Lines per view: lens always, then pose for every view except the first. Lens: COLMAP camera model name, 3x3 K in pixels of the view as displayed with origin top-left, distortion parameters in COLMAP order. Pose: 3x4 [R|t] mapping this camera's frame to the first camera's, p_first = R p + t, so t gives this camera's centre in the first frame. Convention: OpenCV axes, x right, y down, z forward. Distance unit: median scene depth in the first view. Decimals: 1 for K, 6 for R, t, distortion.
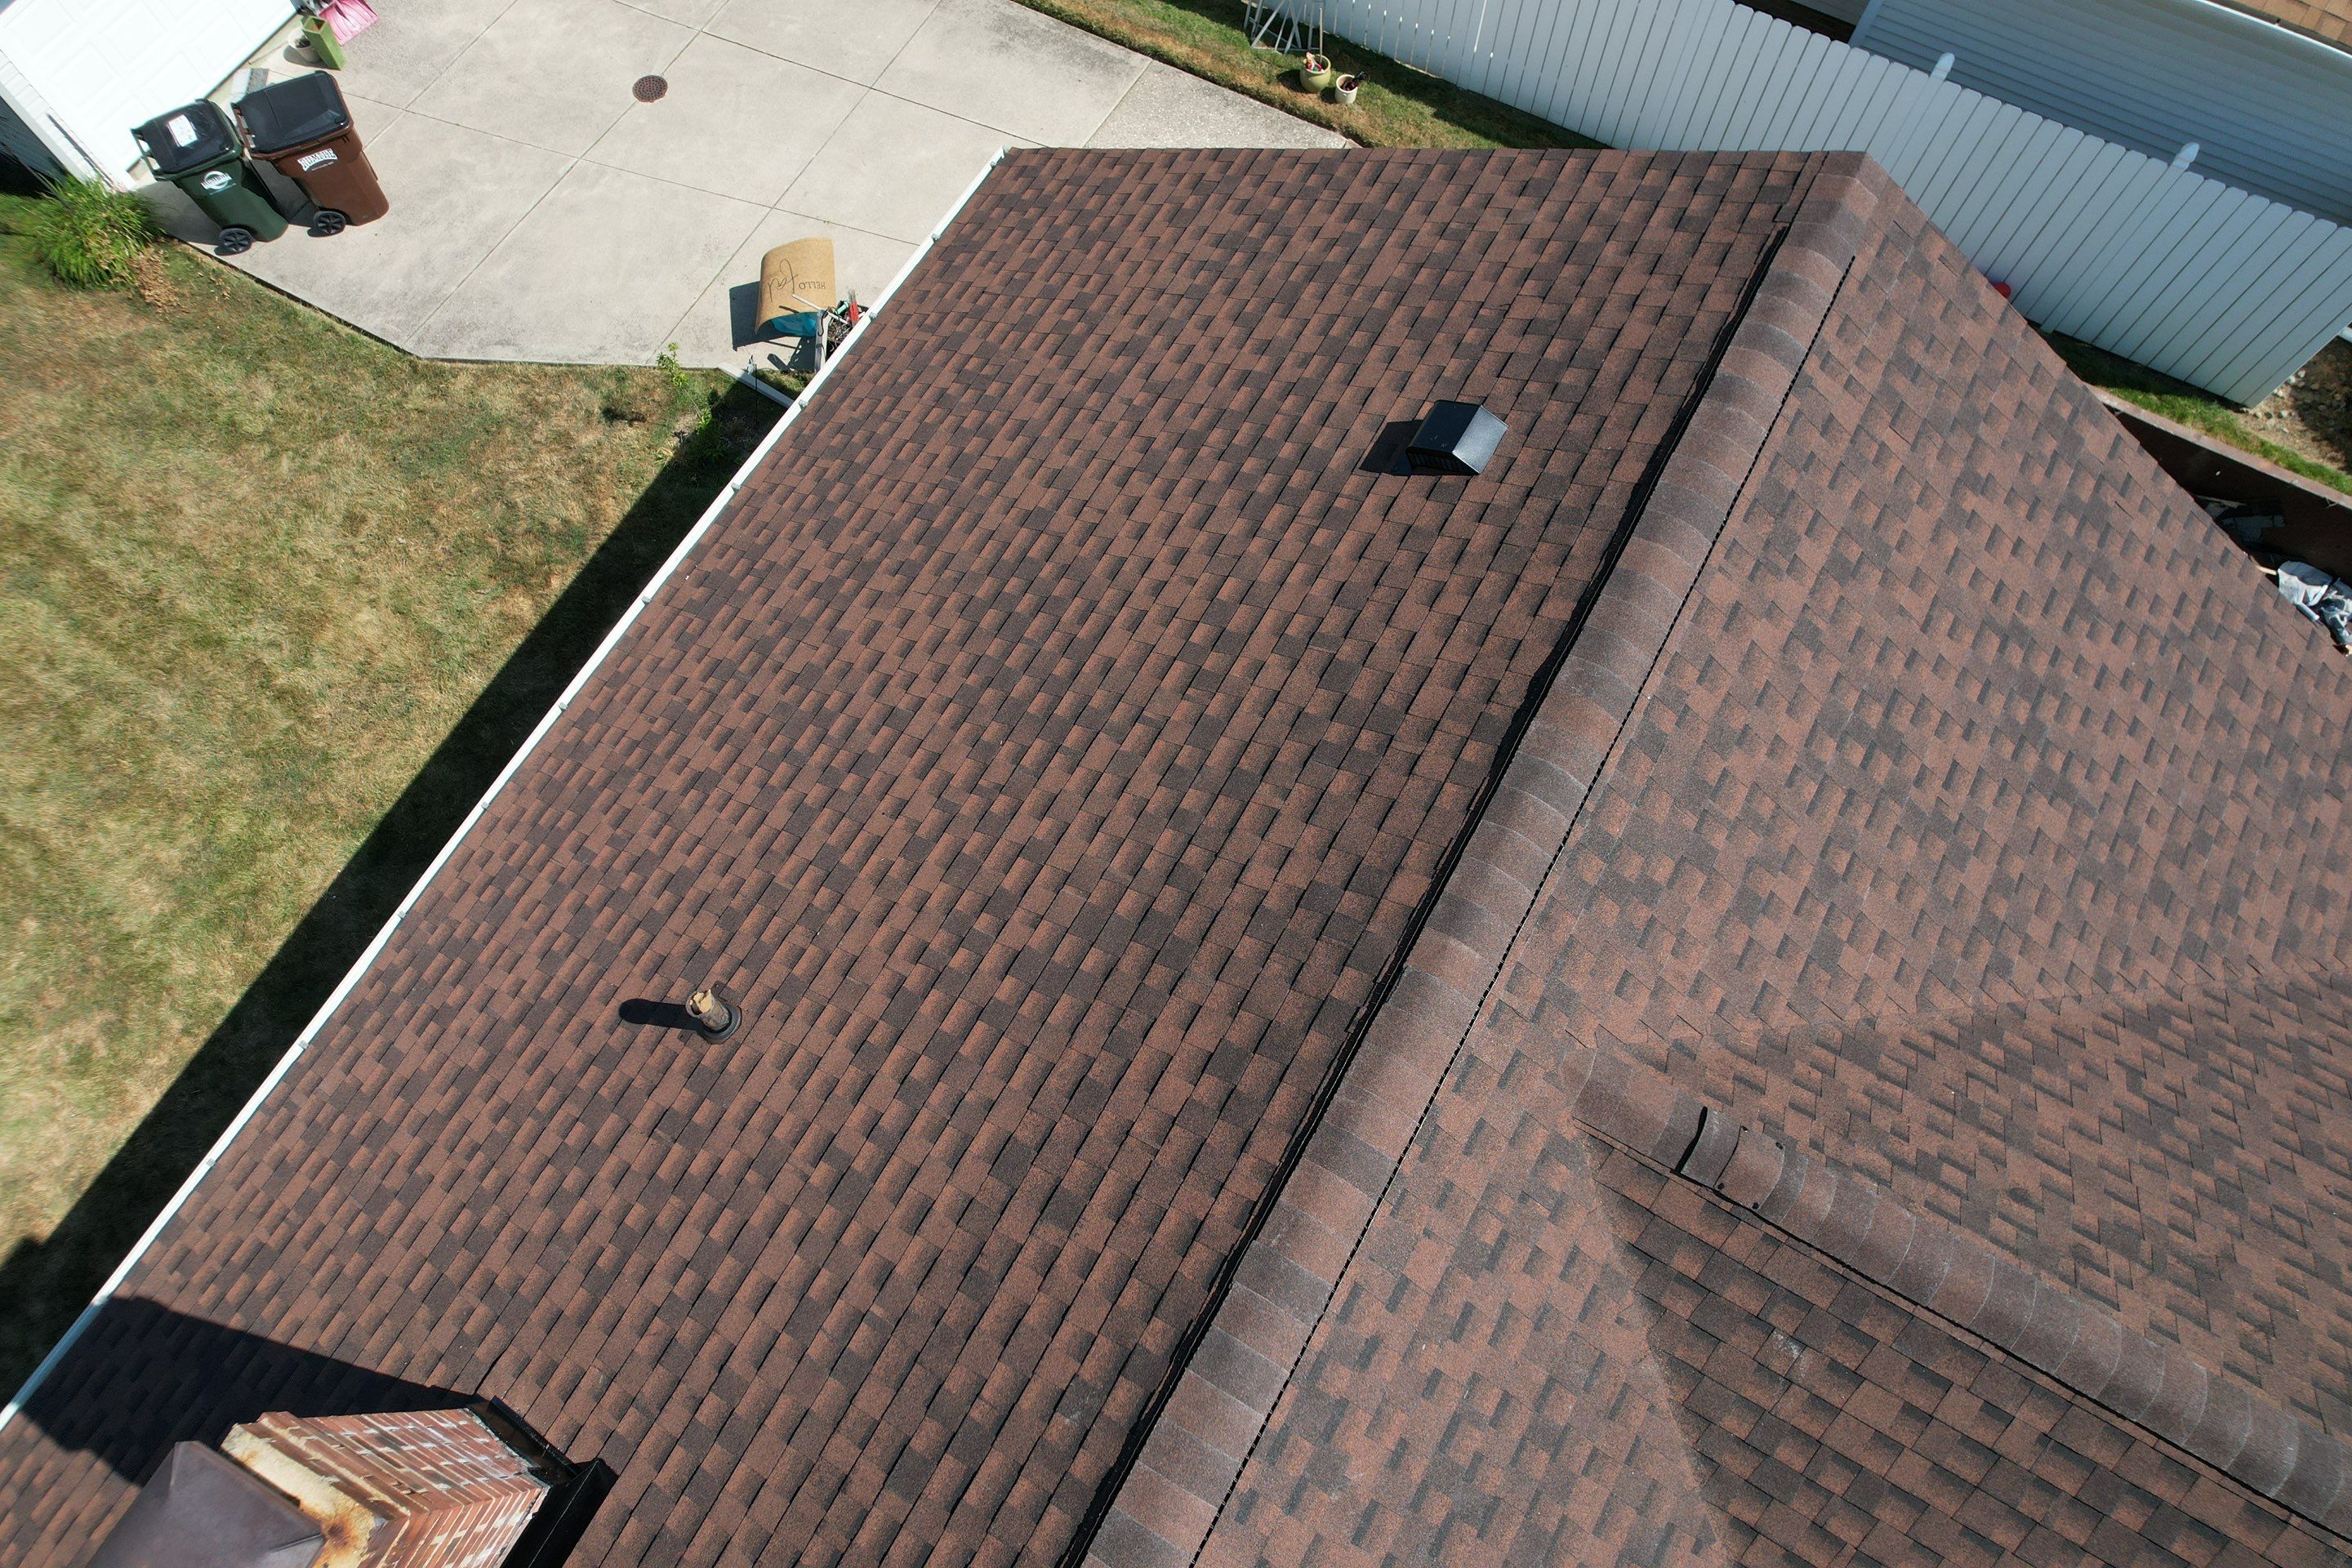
lens RADIAL K [[1508.6, 0, 1177.7], [0, 1508.6, 786.2], [0, 0, 1]] dist [-0.079686, 0.073416]
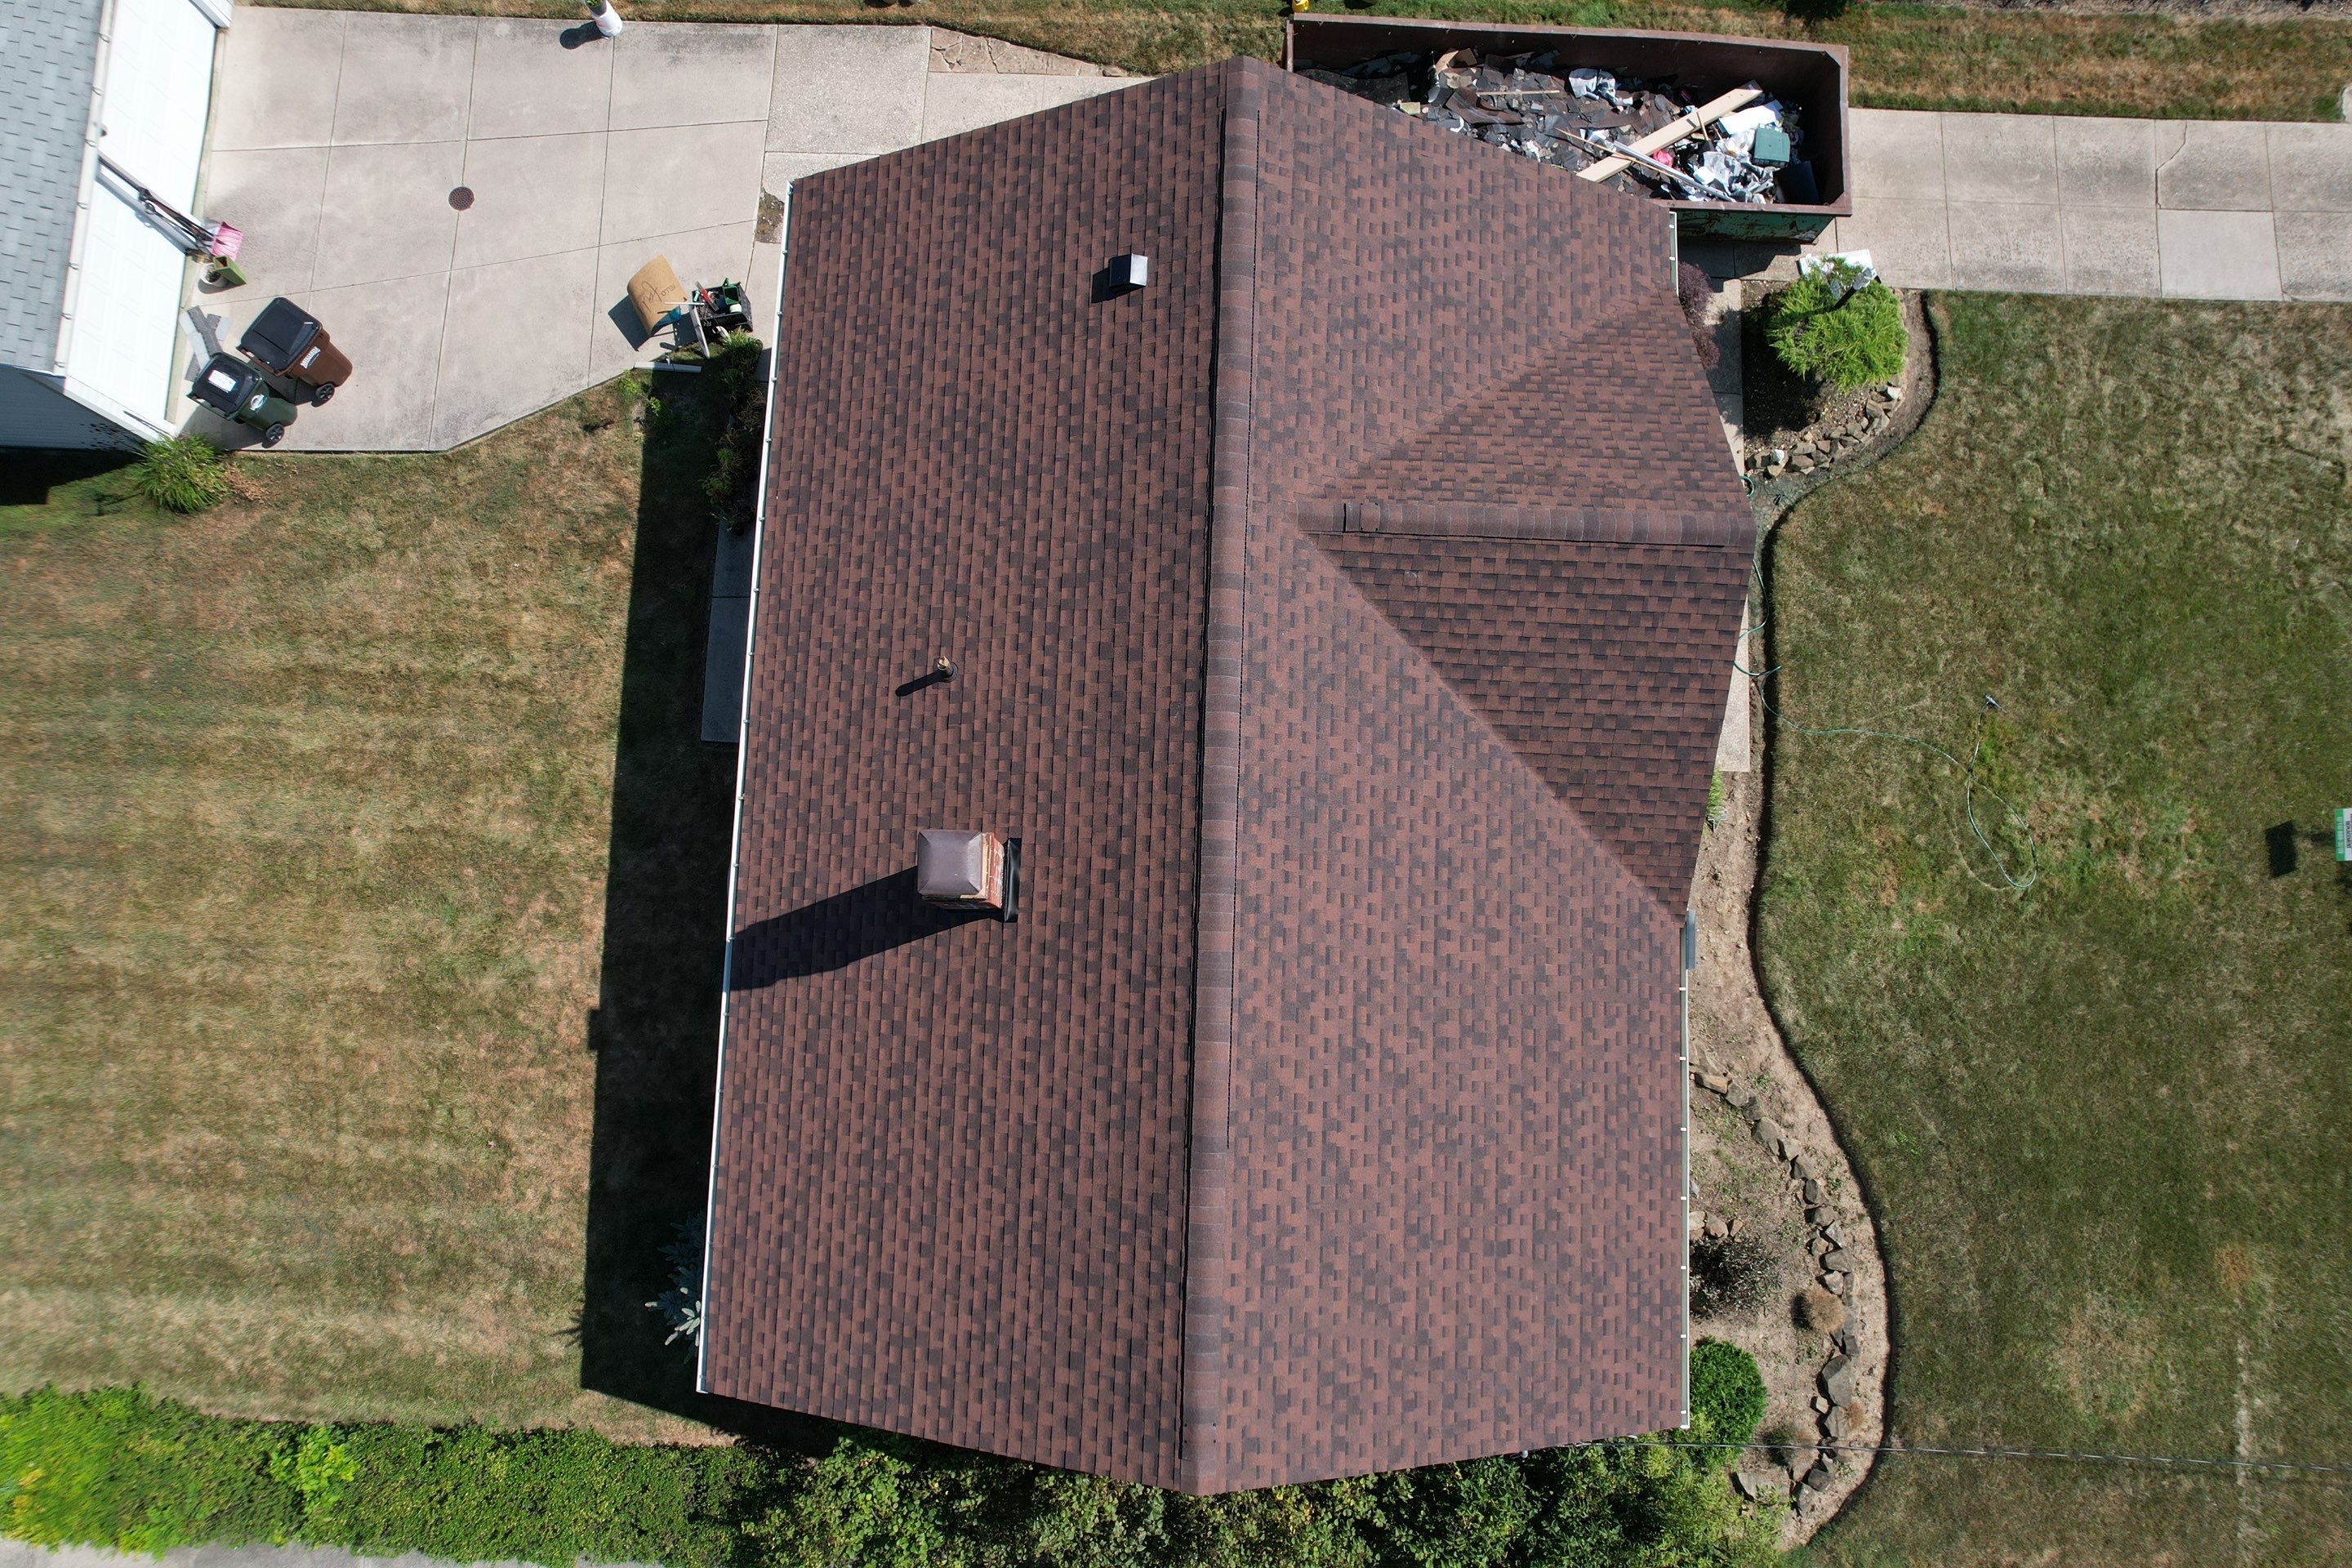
lens RADIAL K [[1505.9, 0, 1181.3], [0, 1505.9, 784.5], [0, 0, 1]] dist [-0.062152, 0.038516]
pose [[0.885099, -0.460382, 0.068176, -0.239491], [0.432191, 0.867415, 0.246582, -0.098928], [-0.172659, -0.188784, 0.966721, -1.274221]]
